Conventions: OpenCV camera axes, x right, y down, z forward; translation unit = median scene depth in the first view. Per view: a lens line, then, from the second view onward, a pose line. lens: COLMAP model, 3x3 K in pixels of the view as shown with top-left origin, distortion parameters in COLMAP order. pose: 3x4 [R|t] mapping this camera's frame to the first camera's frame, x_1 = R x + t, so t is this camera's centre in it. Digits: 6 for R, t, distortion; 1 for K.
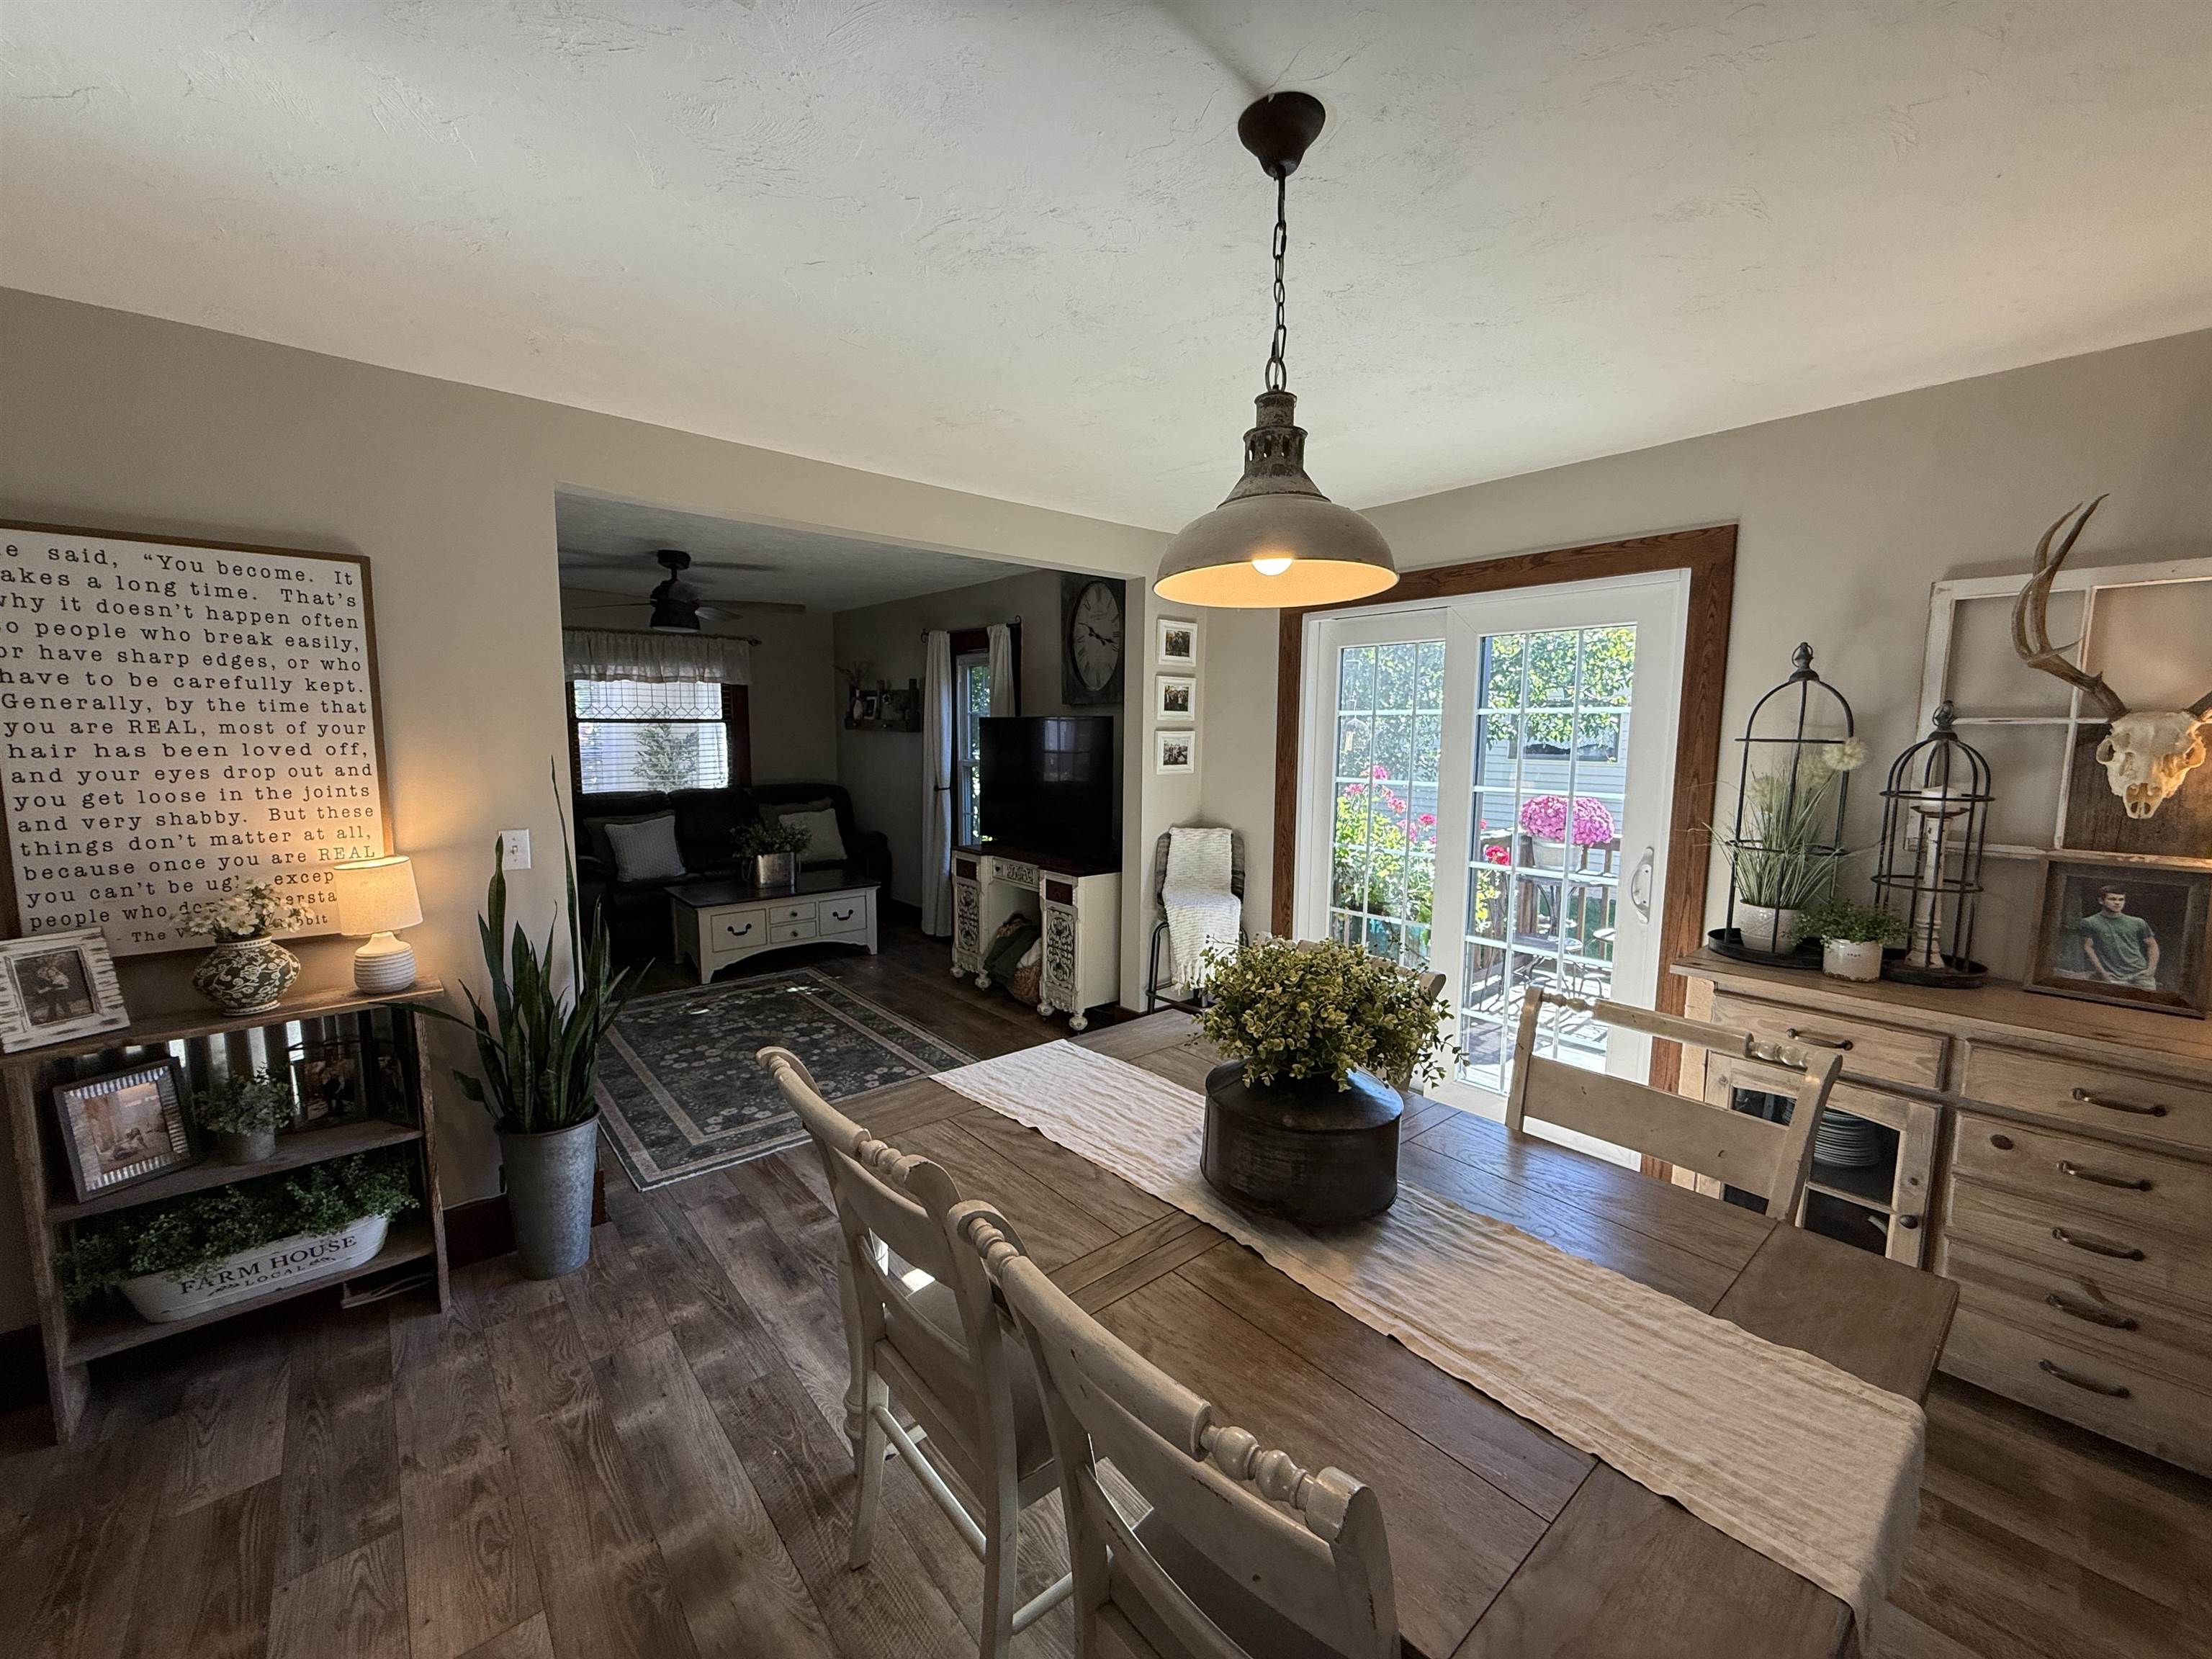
lens RADIAL K [[877.3, 0, 1103.3], [0, 877.3, 831.5], [0, 0, 1]] dist [-0.000439, -0.000121]
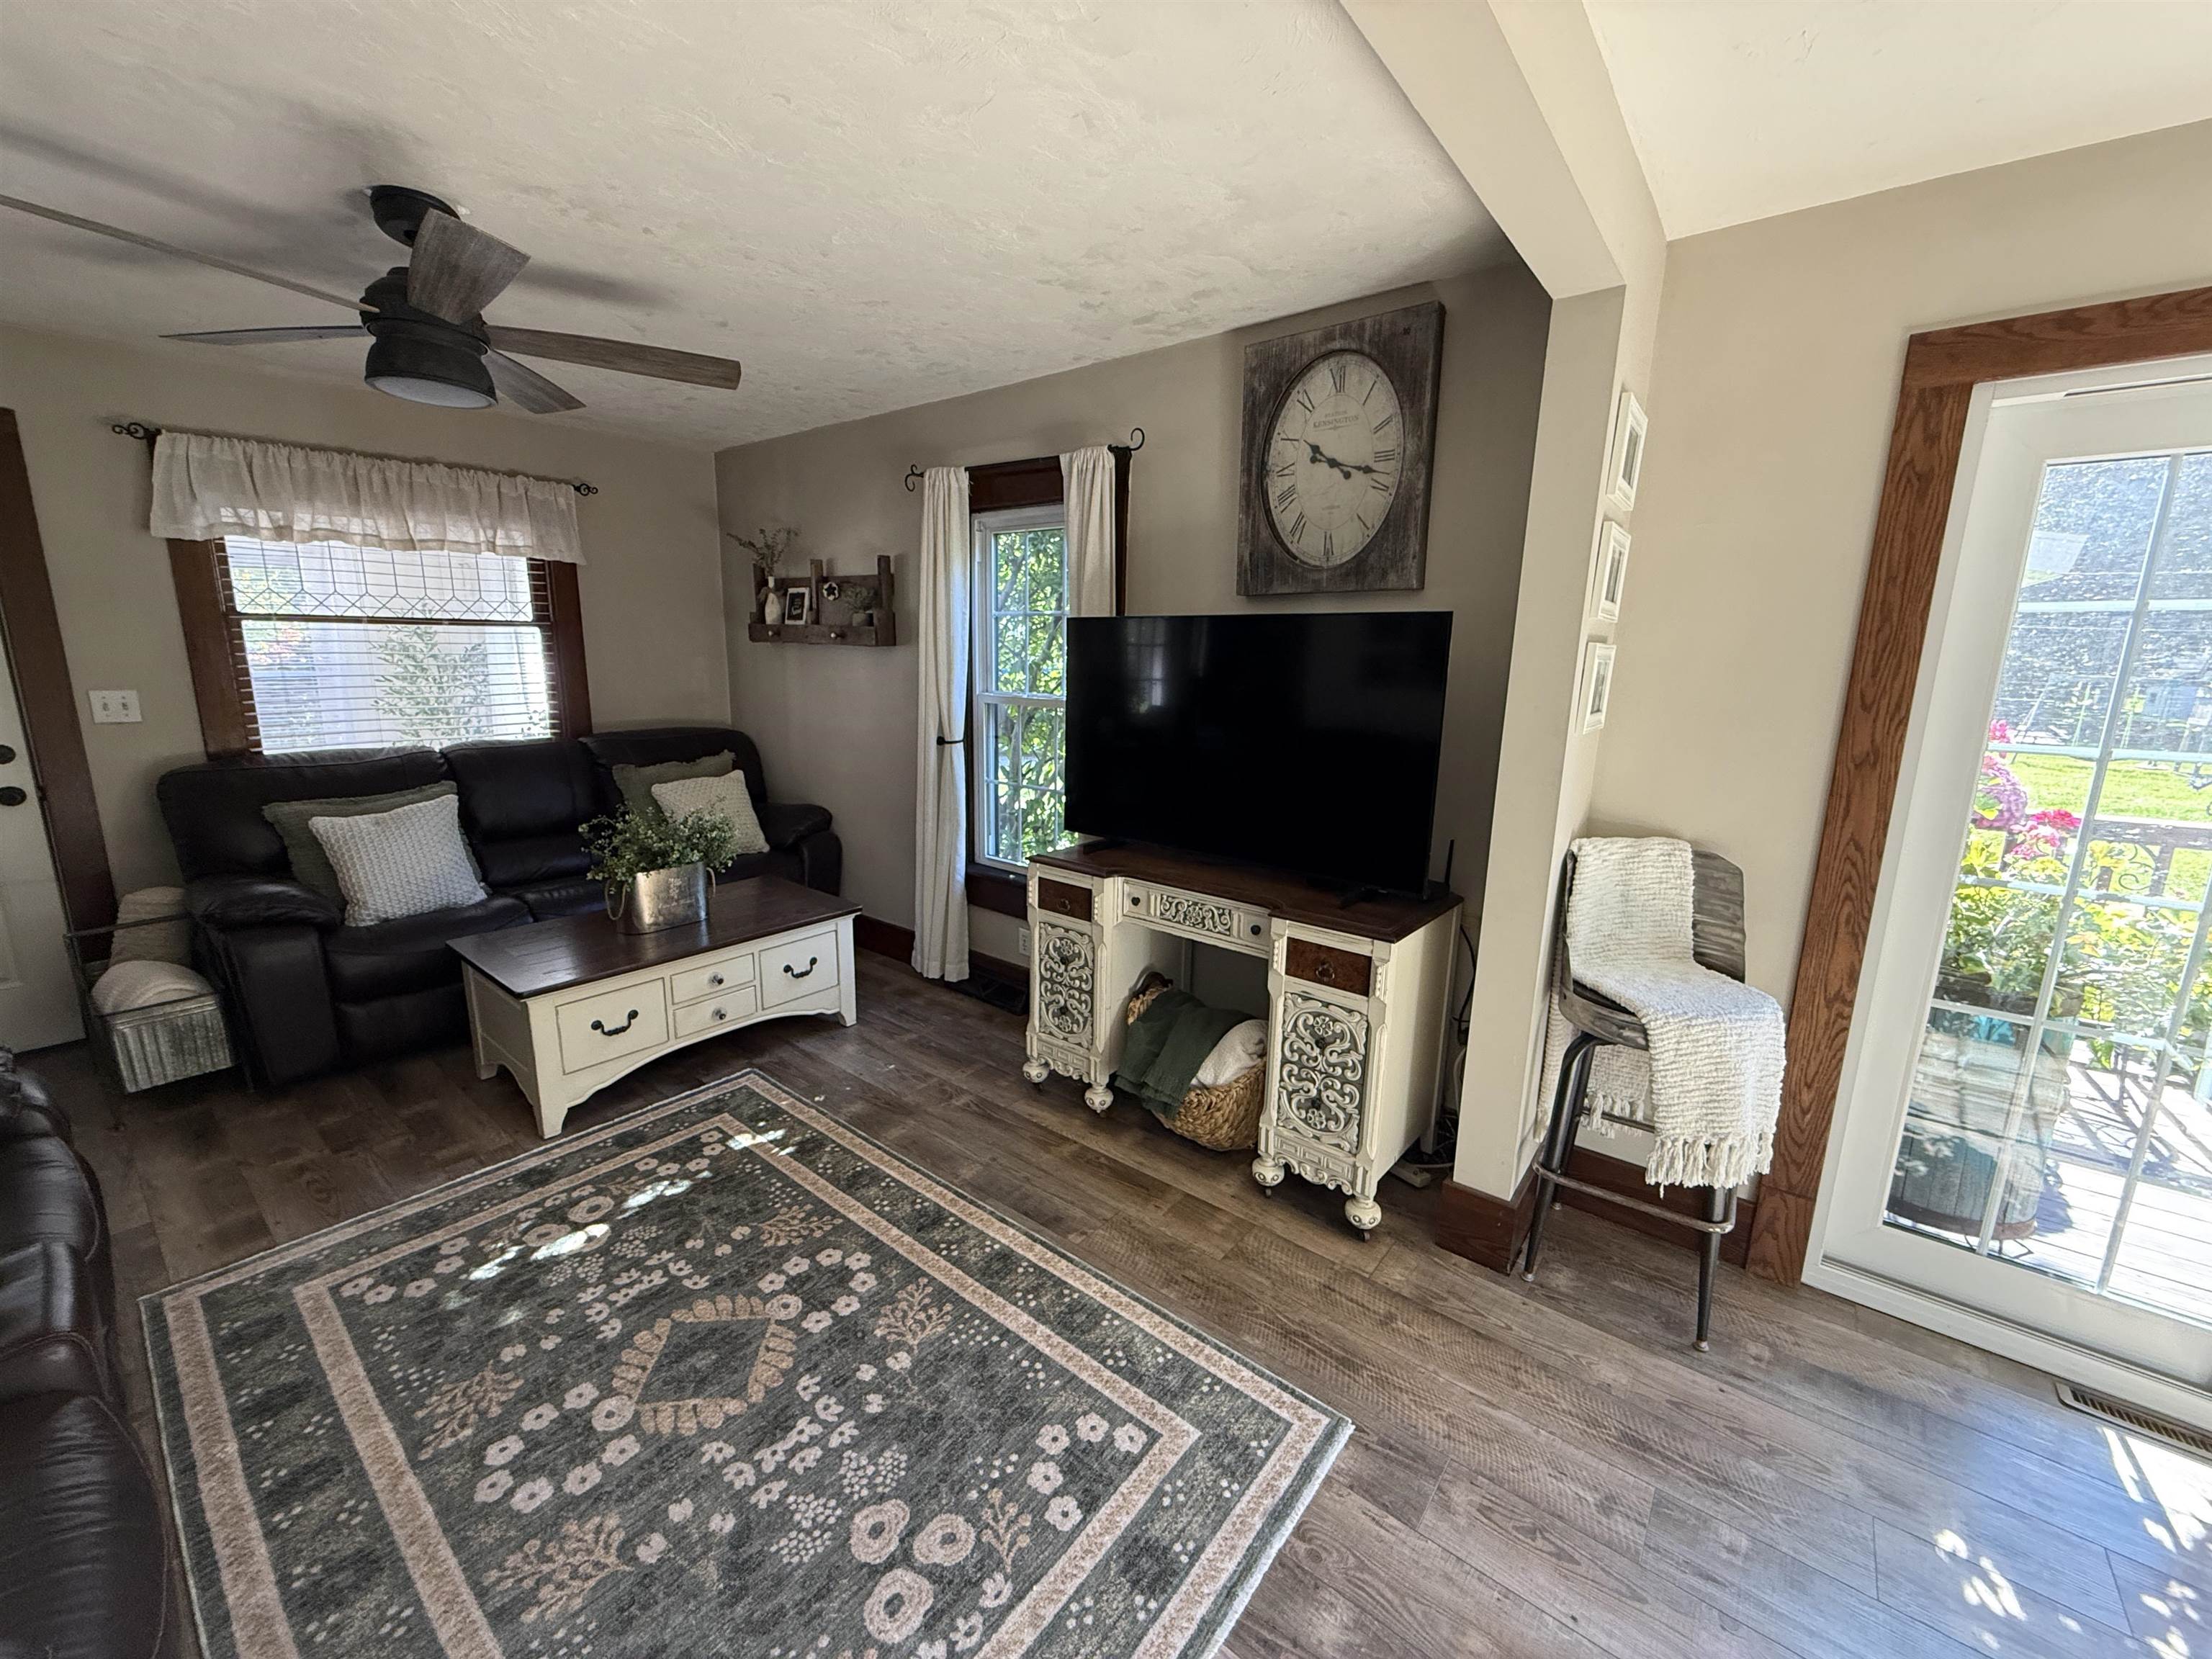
lens RADIAL K [[877.3, 0, 1103.2], [0, 877.3, 831.9], [0, 0, 1]] dist [-0.000439, -0.000121]
pose [[0.982736, -0.025502, 0.183249, -0.359774], [0.010037, 0.996345, 0.084832, -0.069323], [-0.184742, -0.081528, 0.979400, 0.721448]]
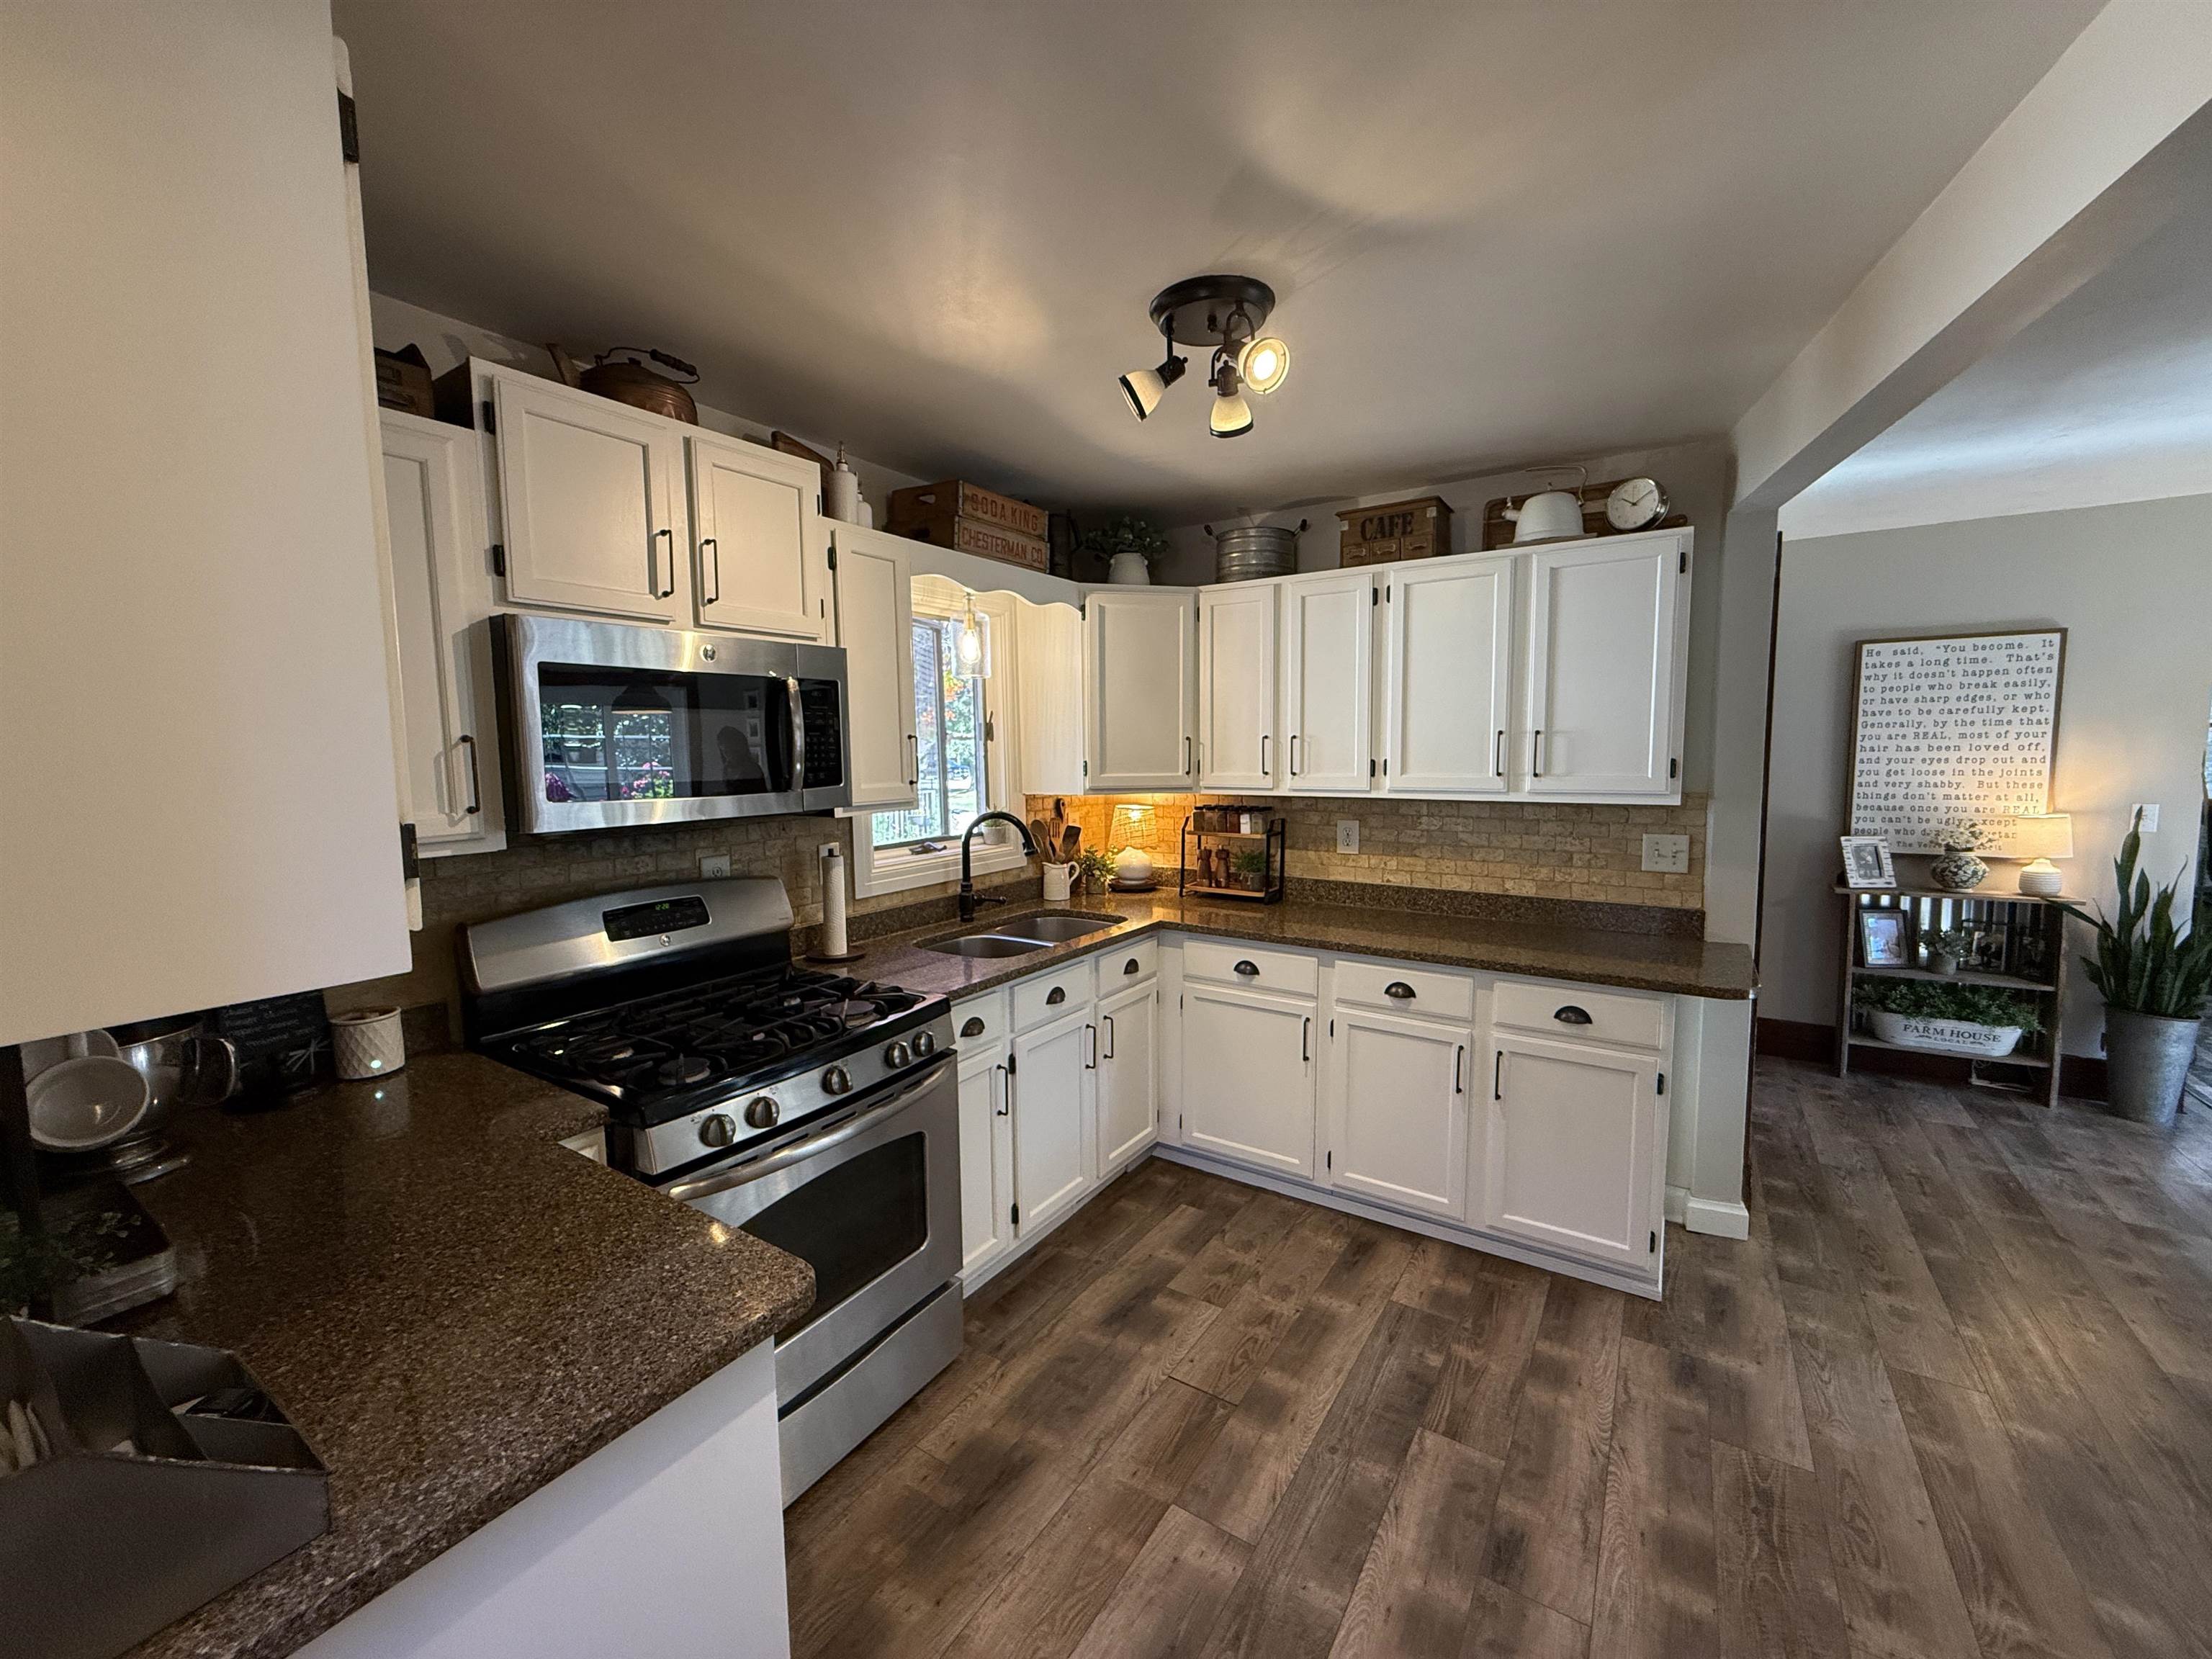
lens RADIAL K [[877.3, 0, 1105.4], [0, 877.3, 824.1], [0, 0, 1]] dist [-0.000439, -0.000121]
pose [[0.287596, 0.072550, -0.955000, 0.220131], [-0.091367, 0.994657, 0.048048, 0.130085], [0.953384, 0.073437, 0.292688, -1.127052]]
